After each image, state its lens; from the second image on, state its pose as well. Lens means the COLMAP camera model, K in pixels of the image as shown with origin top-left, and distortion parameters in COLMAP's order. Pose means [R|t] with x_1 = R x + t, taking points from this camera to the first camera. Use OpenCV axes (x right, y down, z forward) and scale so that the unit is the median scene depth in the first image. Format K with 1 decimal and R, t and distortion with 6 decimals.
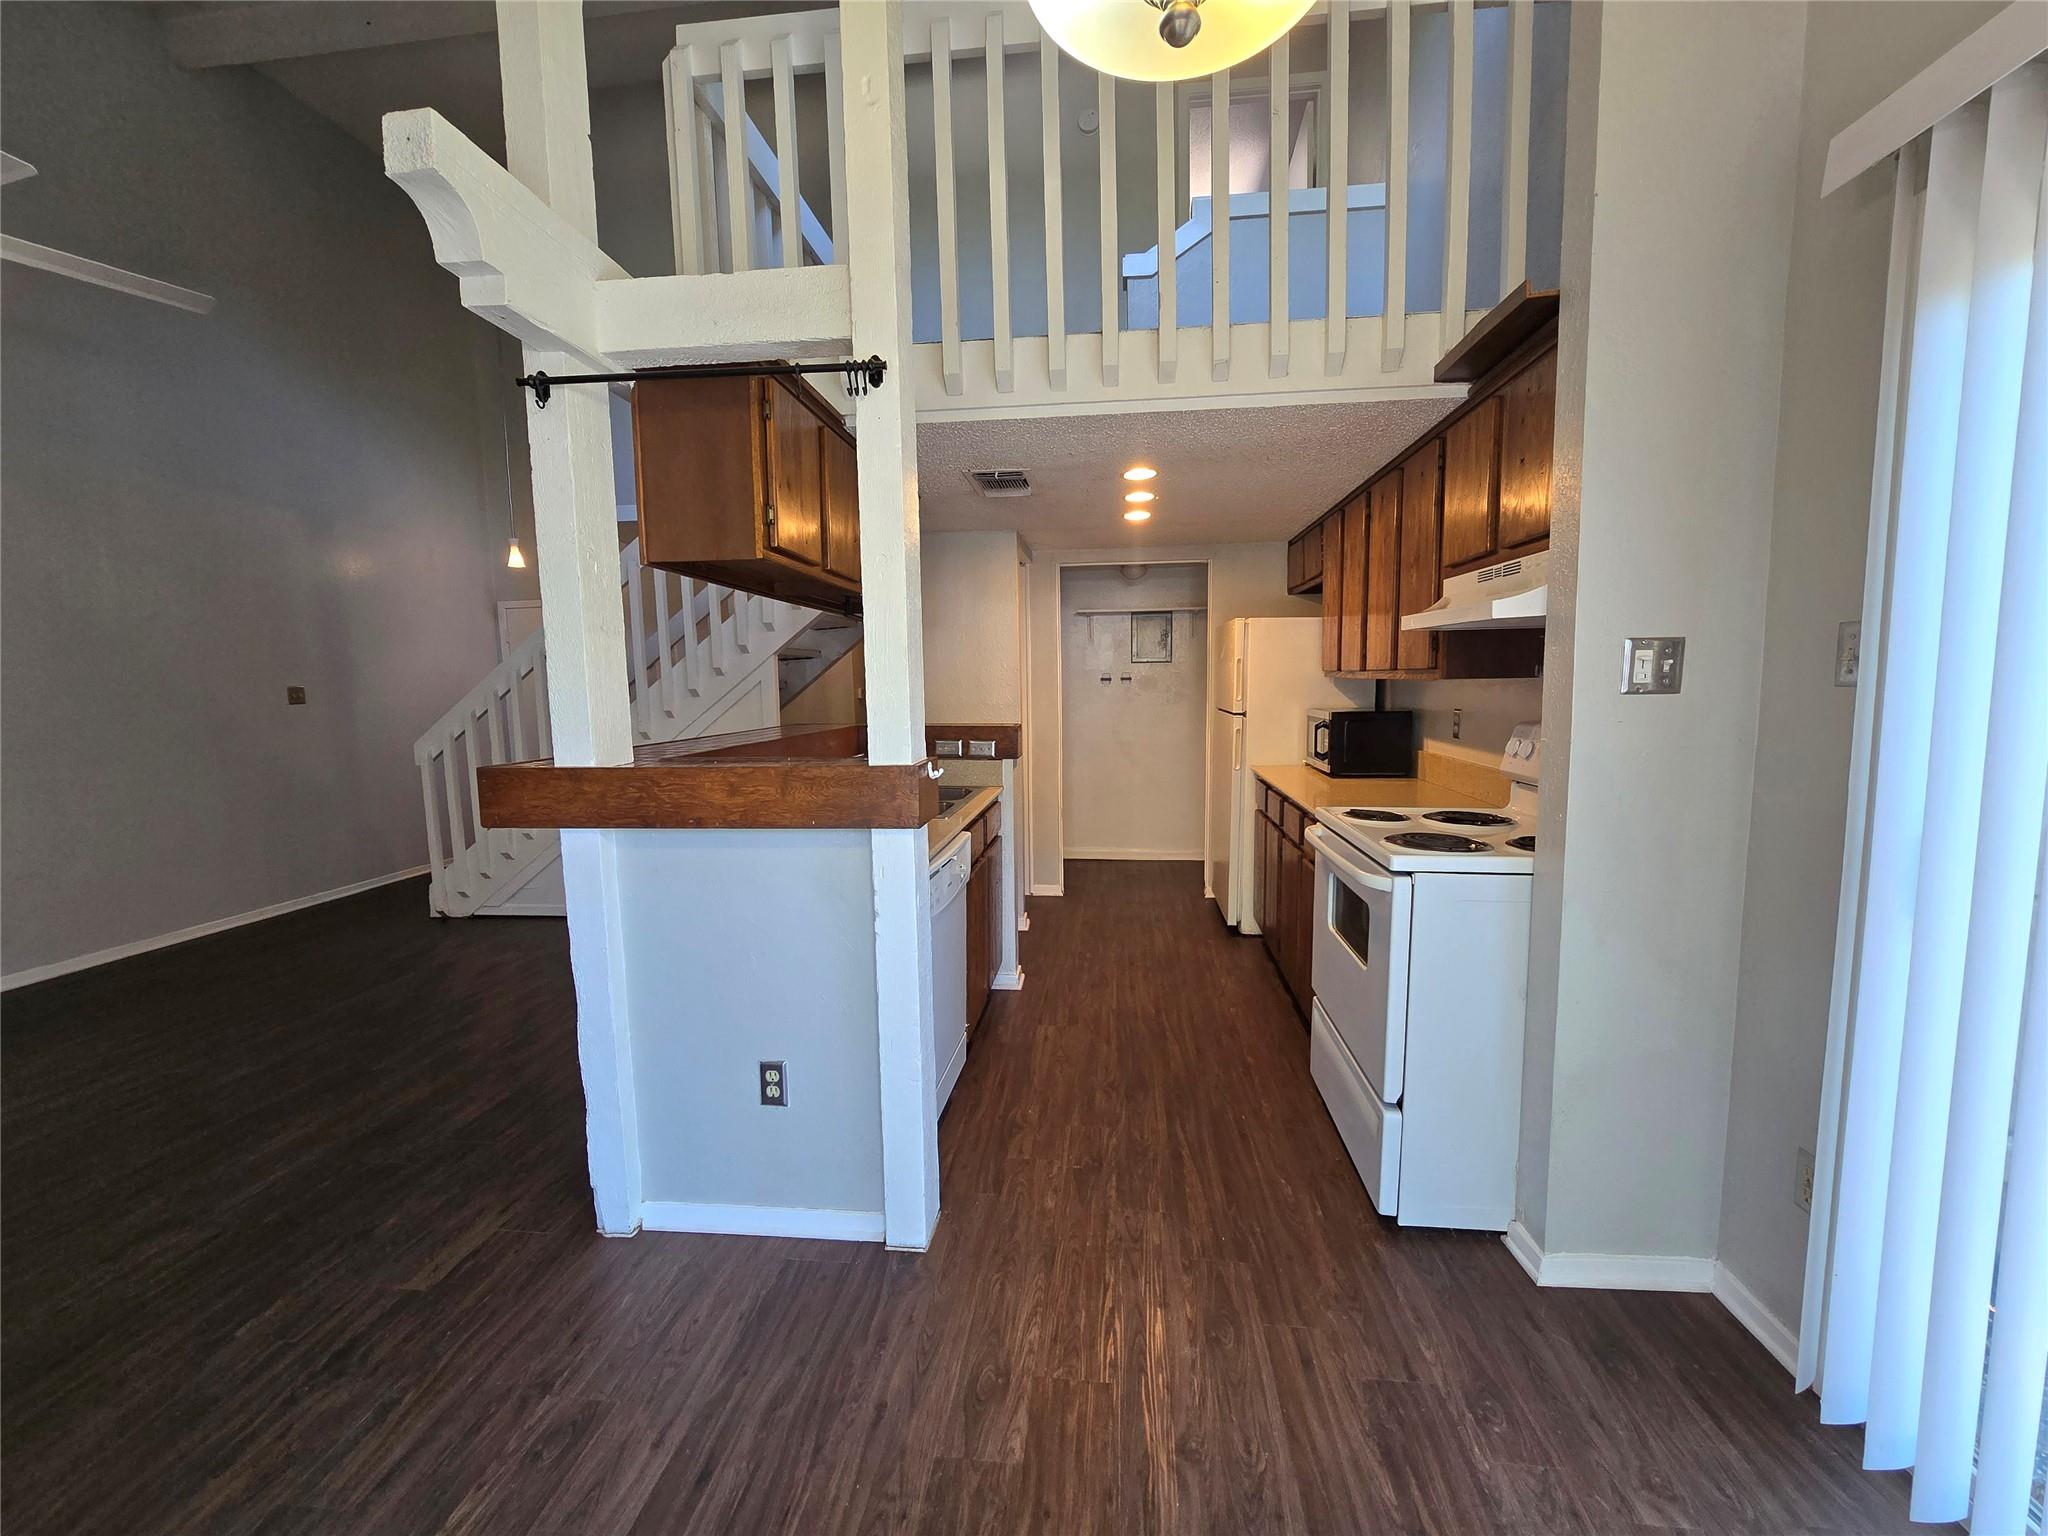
lens RADIAL K [[836.7, 0, 1027.9], [0, 836.7, 768.4], [0, 0, 1]] dist [-0.003883, -0.000119]
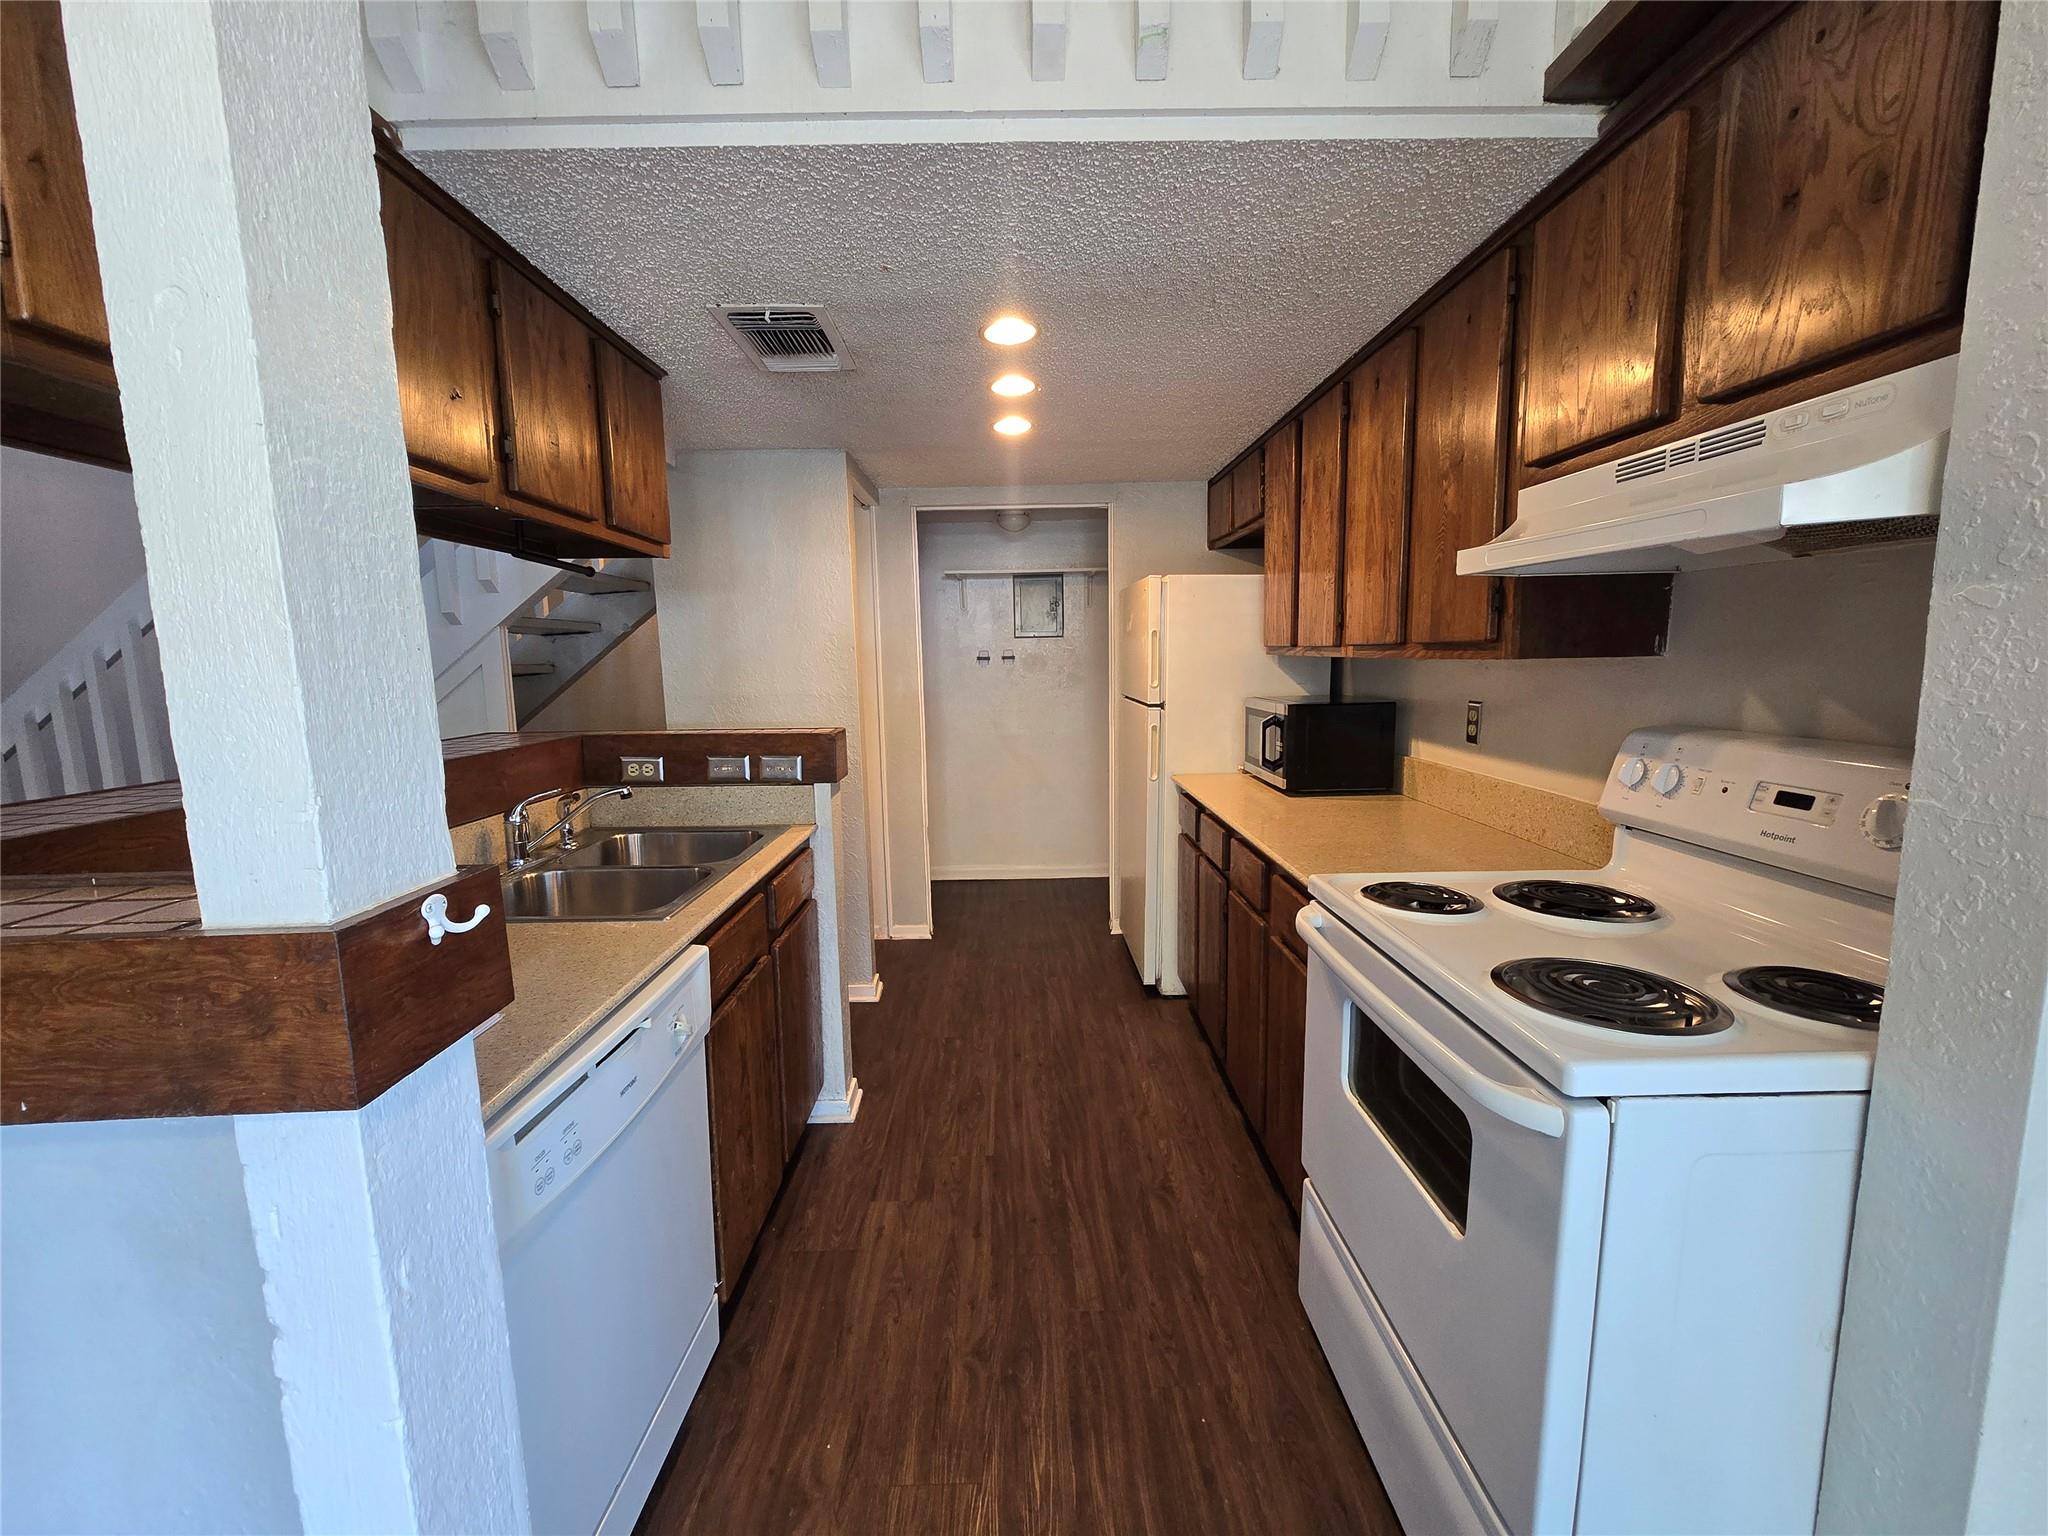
lens RADIAL K [[836.7, 0, 1027.9], [0, 836.7, 768.4], [0, 0, 1]] dist [-0.003883, -0.000119]
pose [[0.991732, -0.022792, 0.126287, 0.053471], [0.019479, 0.999435, 0.027406, -0.037215], [-0.126840, -0.024720, 0.991615, 0.325919]]
